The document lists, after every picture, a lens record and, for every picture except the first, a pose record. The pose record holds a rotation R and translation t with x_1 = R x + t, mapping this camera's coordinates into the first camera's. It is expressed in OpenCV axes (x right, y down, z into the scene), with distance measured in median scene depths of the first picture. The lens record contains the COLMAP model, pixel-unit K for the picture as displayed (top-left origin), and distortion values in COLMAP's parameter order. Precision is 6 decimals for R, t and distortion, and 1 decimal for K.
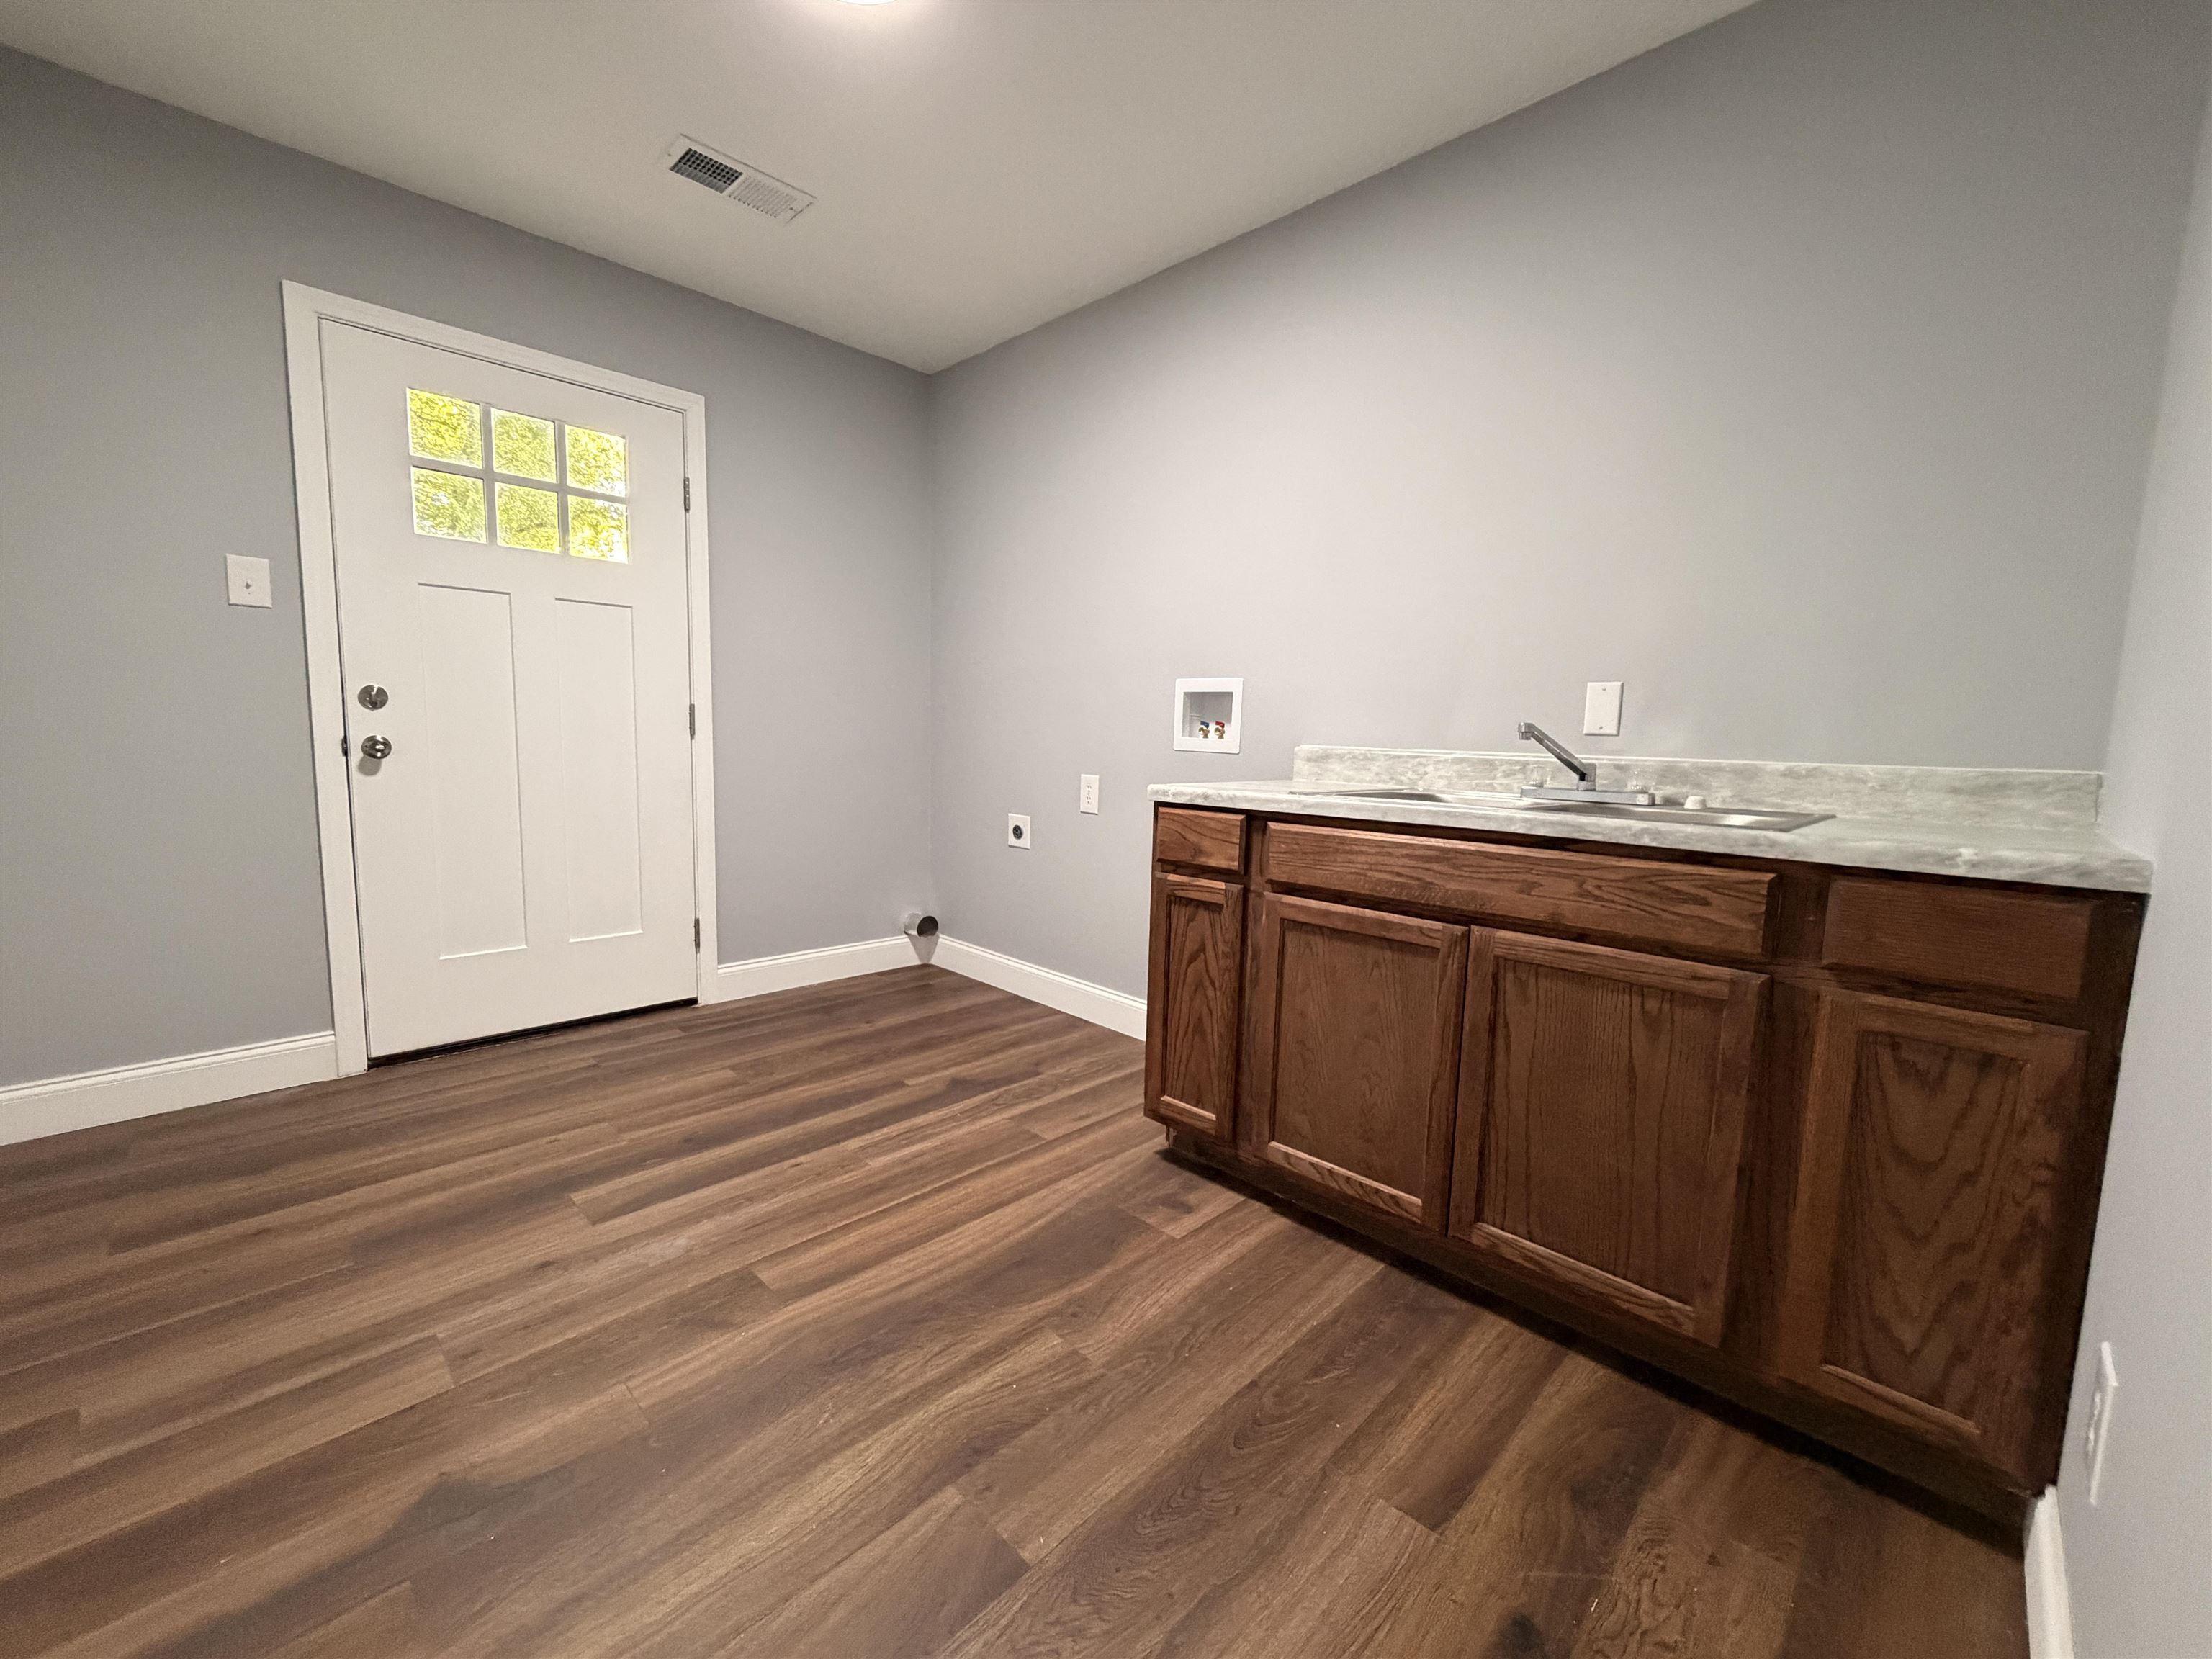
lens RADIAL K [[885.9, 0, 1111.6], [0, 885.9, 827.0], [0, 0, 1]] dist [0.002077, -0.000243]
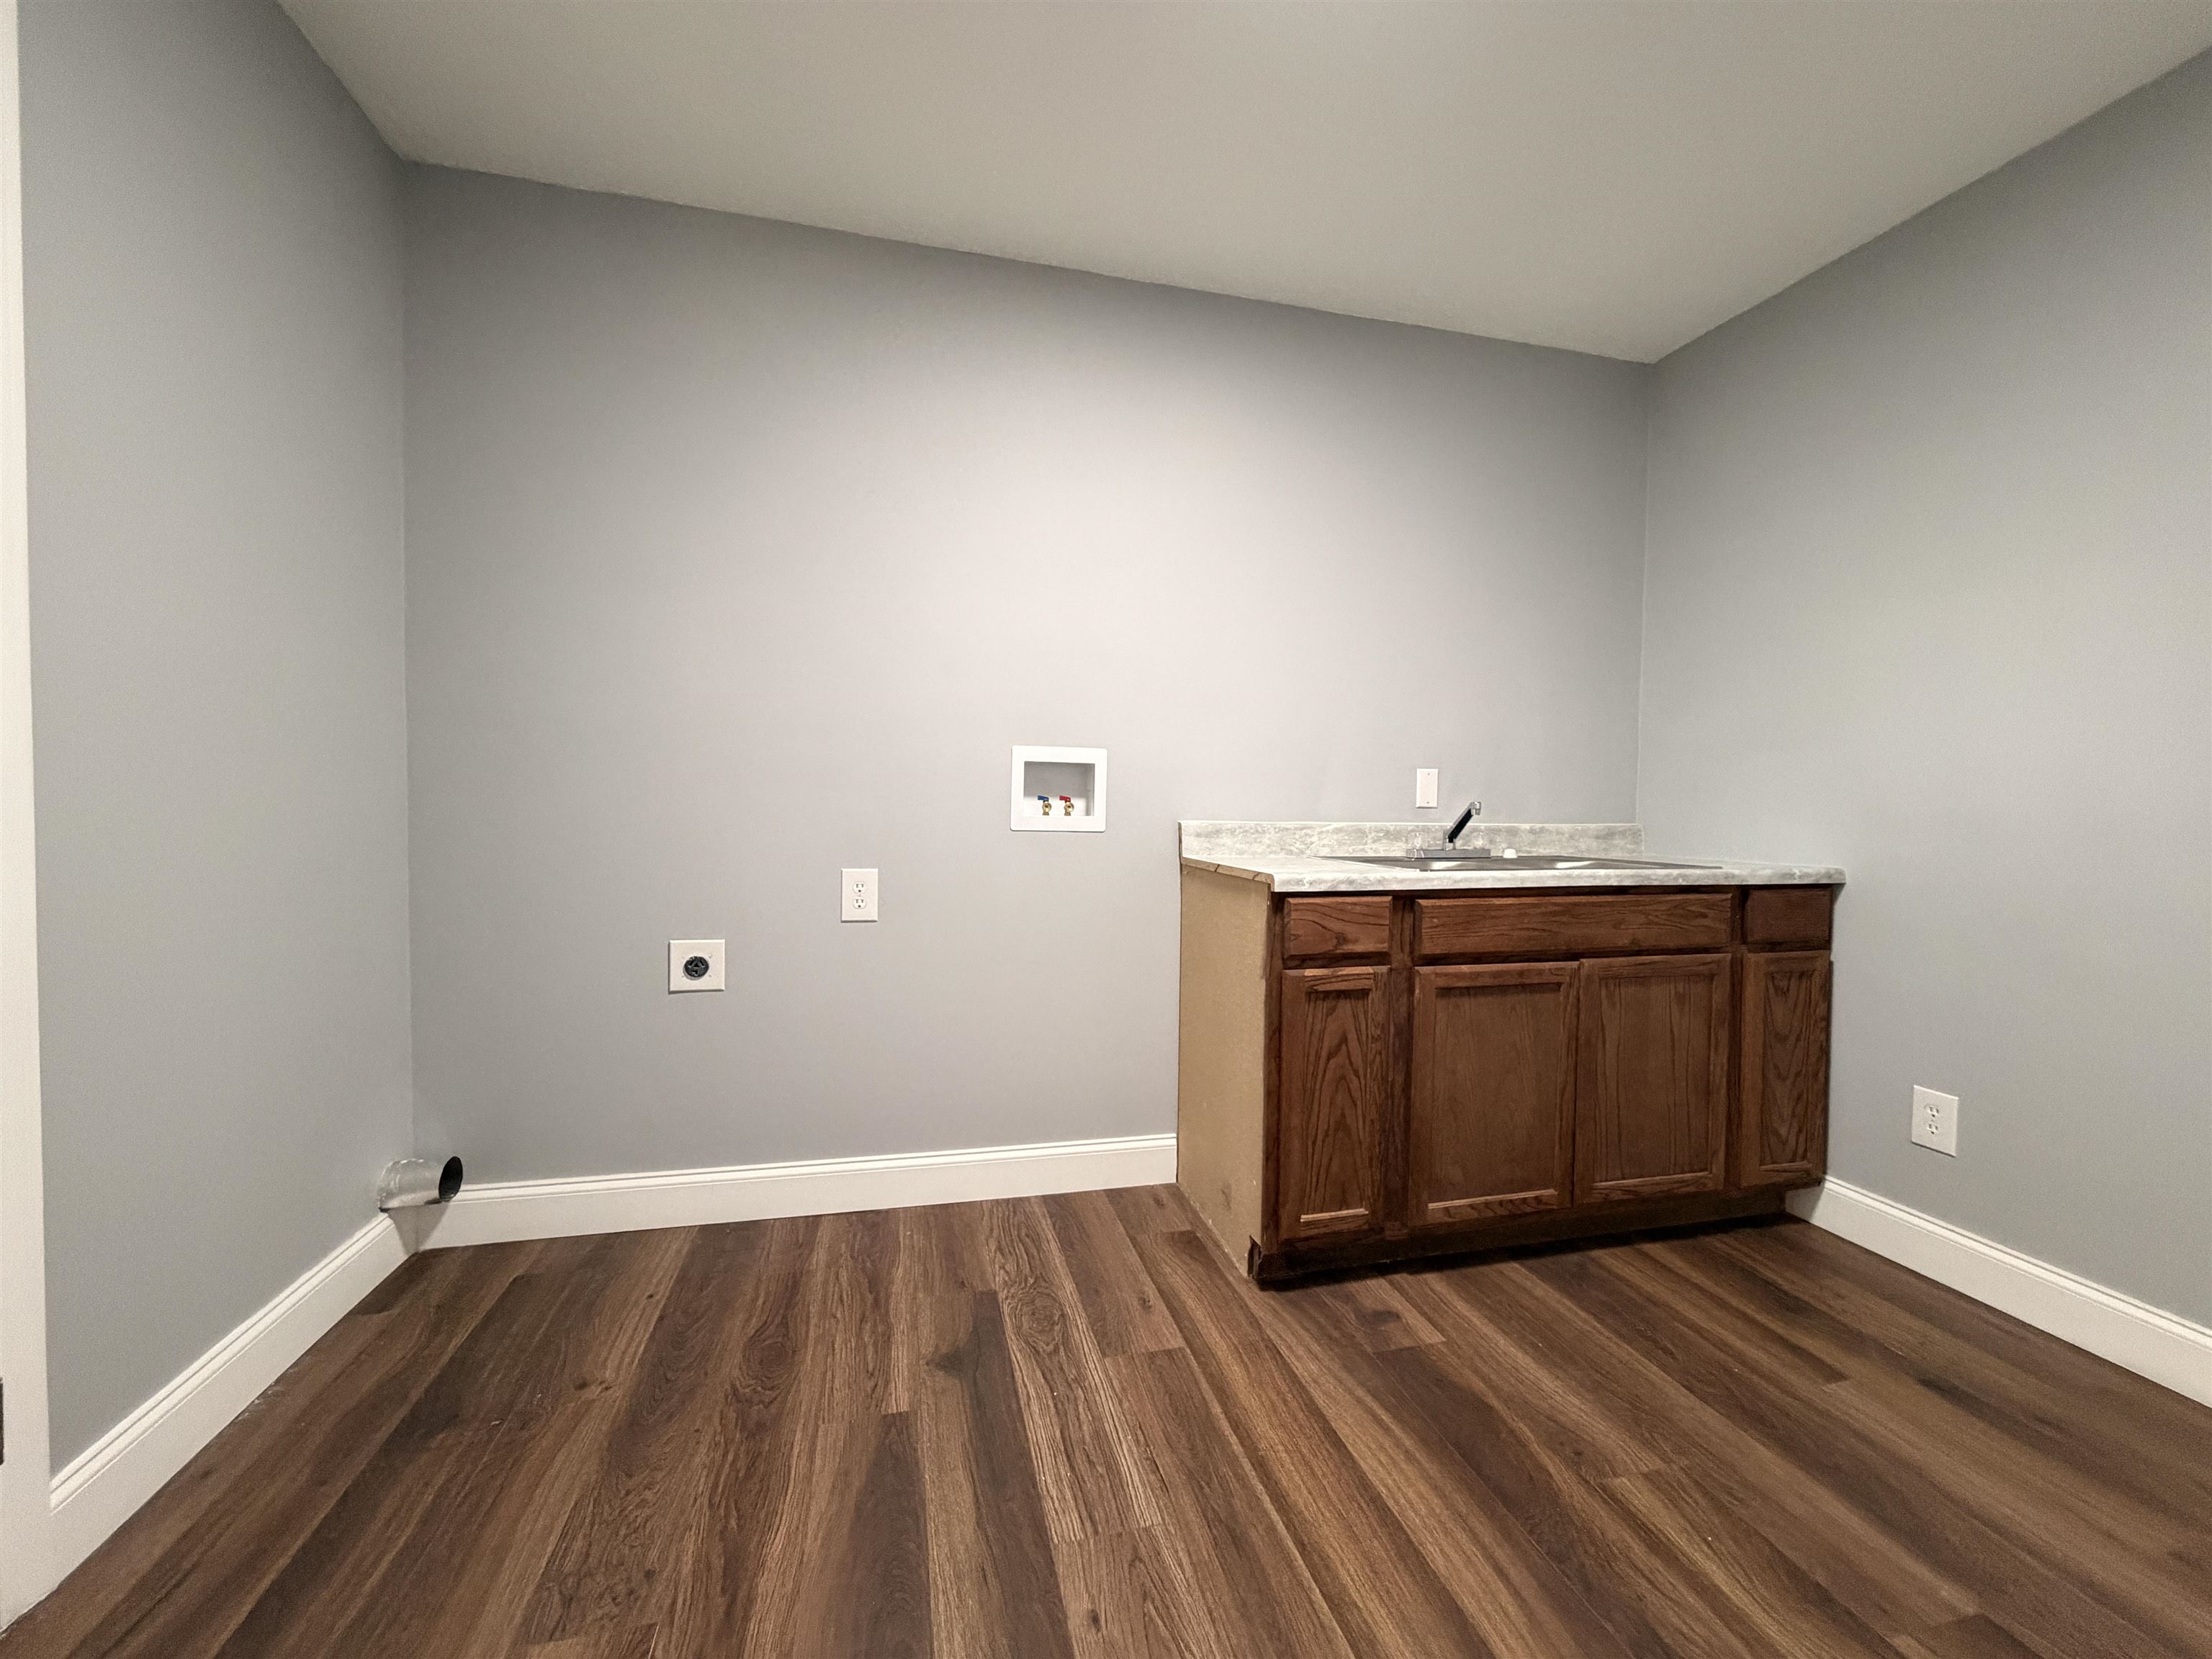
lens RADIAL K [[885.9, 0, 1109.7], [0, 885.9, 831.0], [0, 0, 1]] dist [0.002077, -0.000243]
pose [[0.522914, -0.048317, 0.851015, -0.859769], [0.091025, 0.995848, 0.000609, -0.115022], [-0.847511, 0.077146, 0.525141, 0.716178]]
